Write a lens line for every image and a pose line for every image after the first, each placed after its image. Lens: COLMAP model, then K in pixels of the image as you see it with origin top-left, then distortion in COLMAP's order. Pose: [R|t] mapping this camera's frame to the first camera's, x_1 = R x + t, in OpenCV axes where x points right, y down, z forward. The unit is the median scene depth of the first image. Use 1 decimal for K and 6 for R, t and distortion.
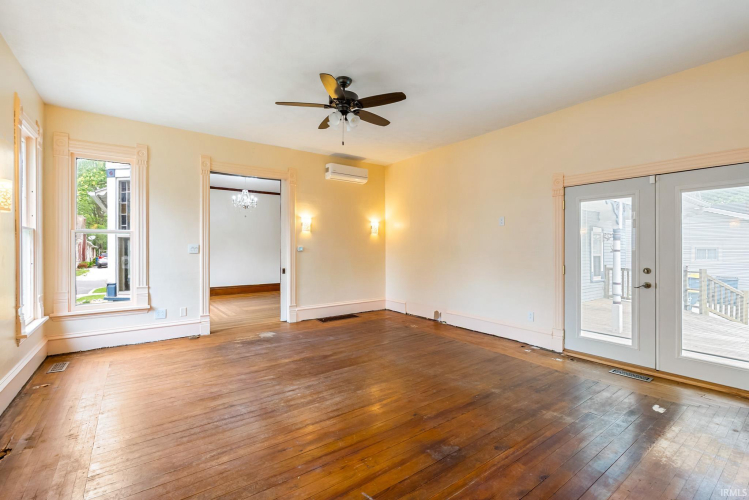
lens RADIAL K [[330.2, 0, 376.1], [0, 330.2, 248.6], [0, 0, 1]] dist [-0.001136, -0.000545]
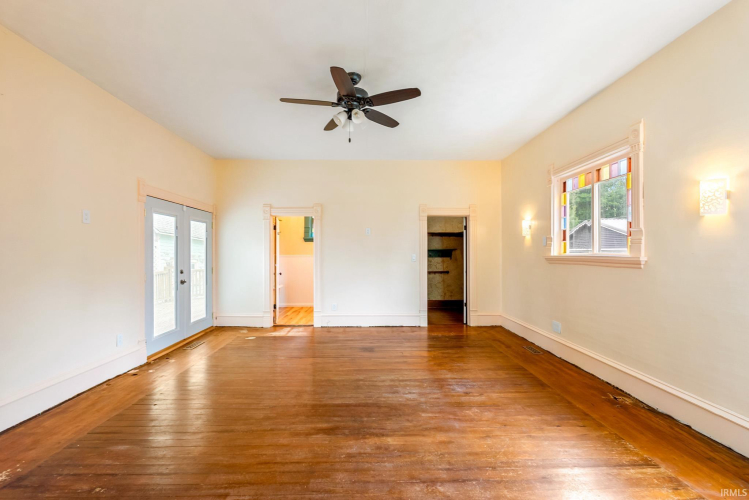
lens RADIAL K [[330.2, 0, 374.0], [0, 330.2, 252.2], [0, 0, 1]] dist [-0.001136, -0.000545]
pose [[-0.815385, 0.007817, 0.578867, -0.668878], [0.004196, 0.999962, -0.007593, -0.002610], [-0.578904, -0.003763, -0.815387, 1.681384]]
